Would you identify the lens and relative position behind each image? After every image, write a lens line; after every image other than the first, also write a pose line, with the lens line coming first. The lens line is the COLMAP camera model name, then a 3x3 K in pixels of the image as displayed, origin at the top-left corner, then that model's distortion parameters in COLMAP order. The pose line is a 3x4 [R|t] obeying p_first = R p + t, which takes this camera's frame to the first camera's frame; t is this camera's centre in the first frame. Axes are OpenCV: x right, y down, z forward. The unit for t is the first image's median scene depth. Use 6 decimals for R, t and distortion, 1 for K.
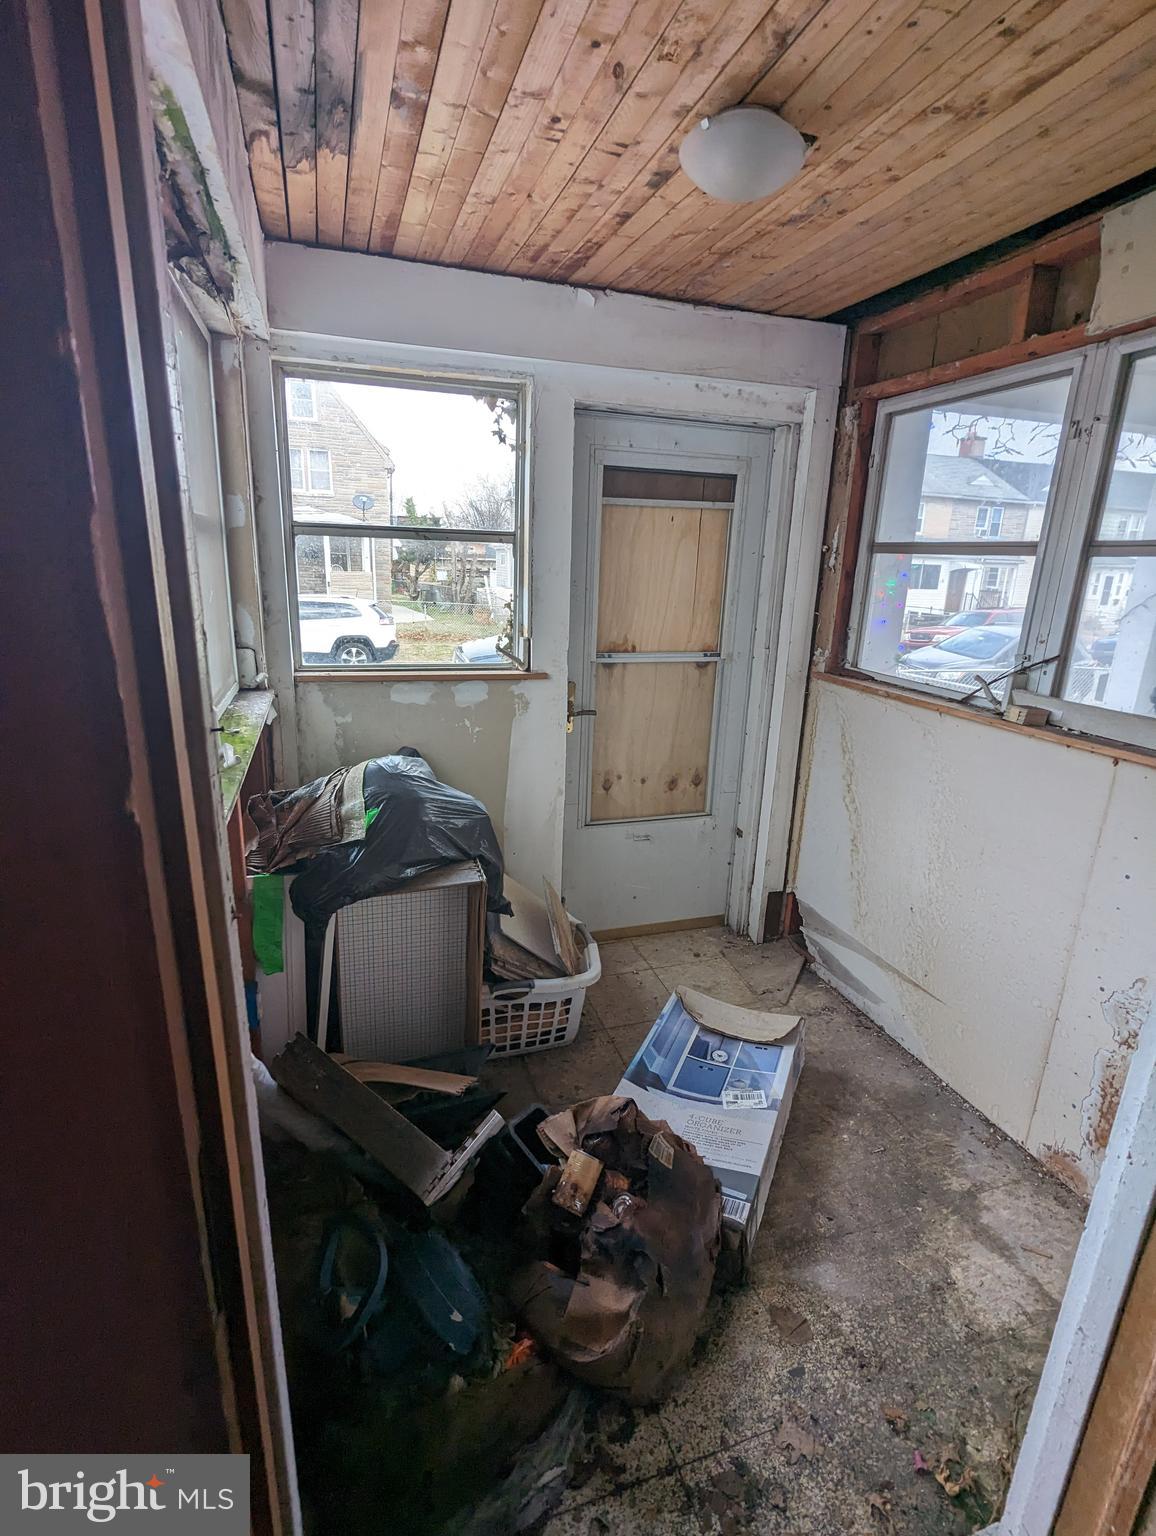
lens RADIAL K [[730.7, 0, 586.0], [0, 730.7, 769.1], [0, 0, 1]] dist [-0.002482, 0.001680]
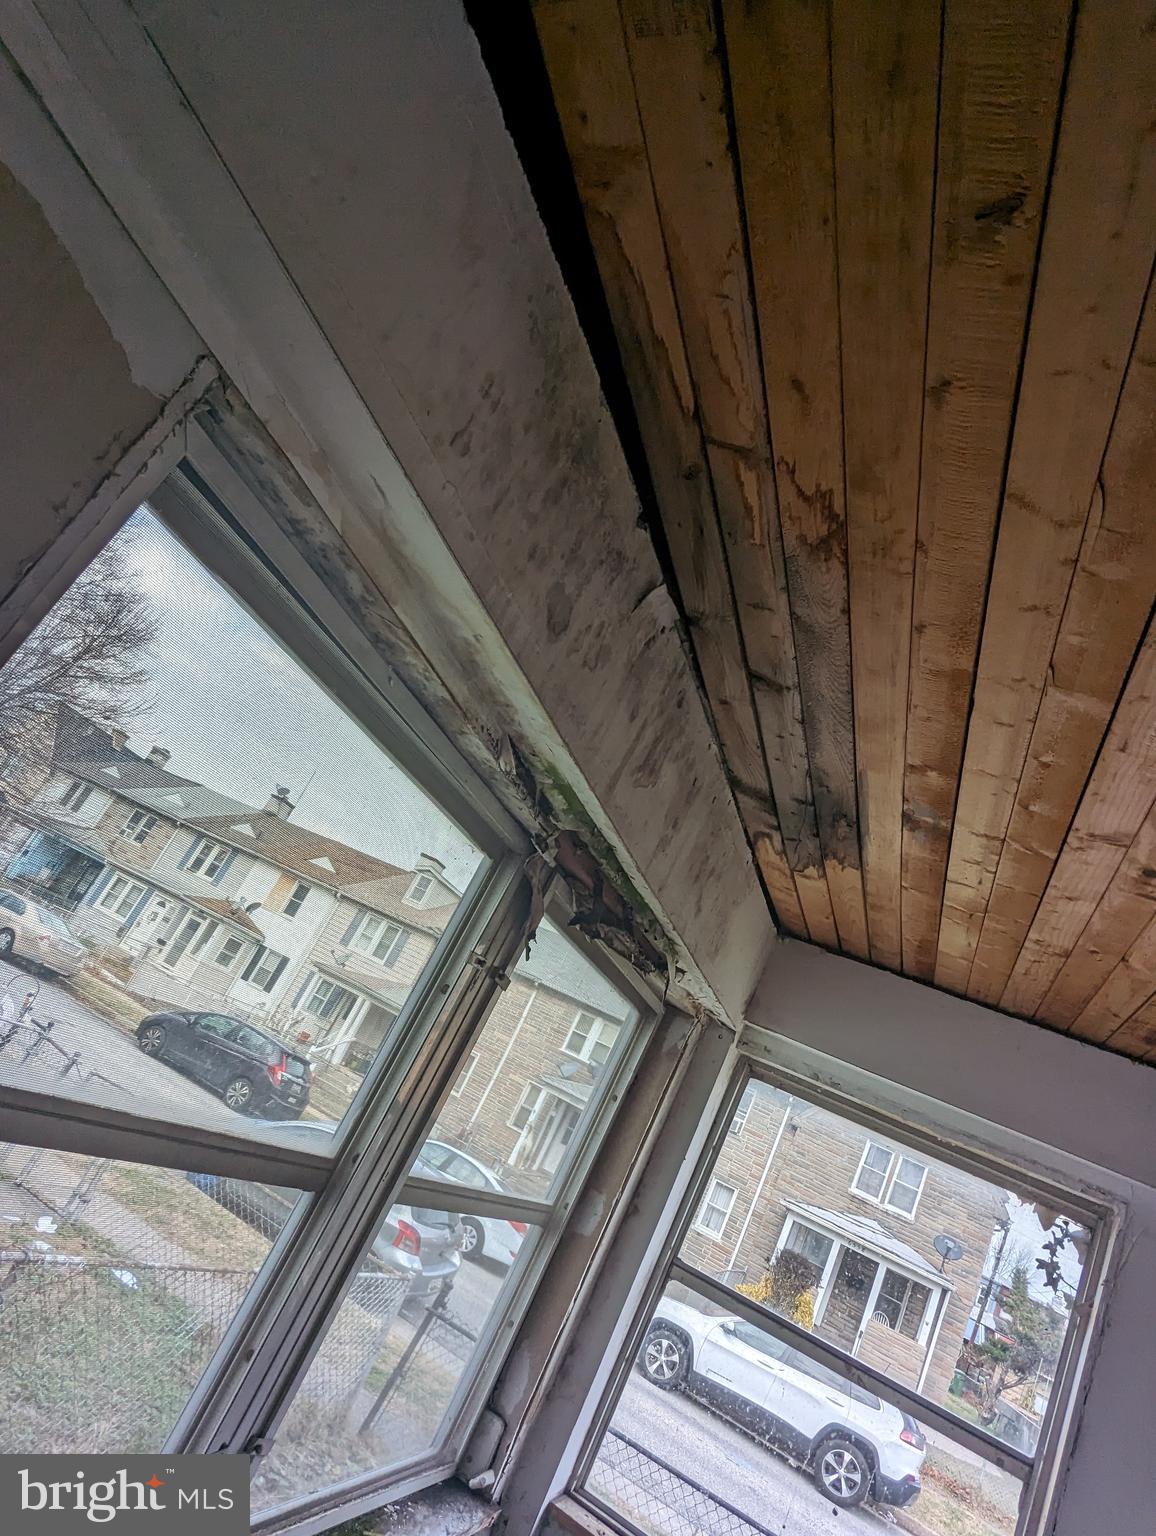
lens RADIAL K [[915.7, 0, 572.0], [0, 915.7, 768.2], [0, 0, 1]] dist [-0.005796, 0.000814]
pose [[0.730775, 0.073258, -0.678676, 0.106538], [-0.544377, 0.662400, -0.514665, -0.222486], [0.411852, 0.745560, 0.523945, 0.257042]]
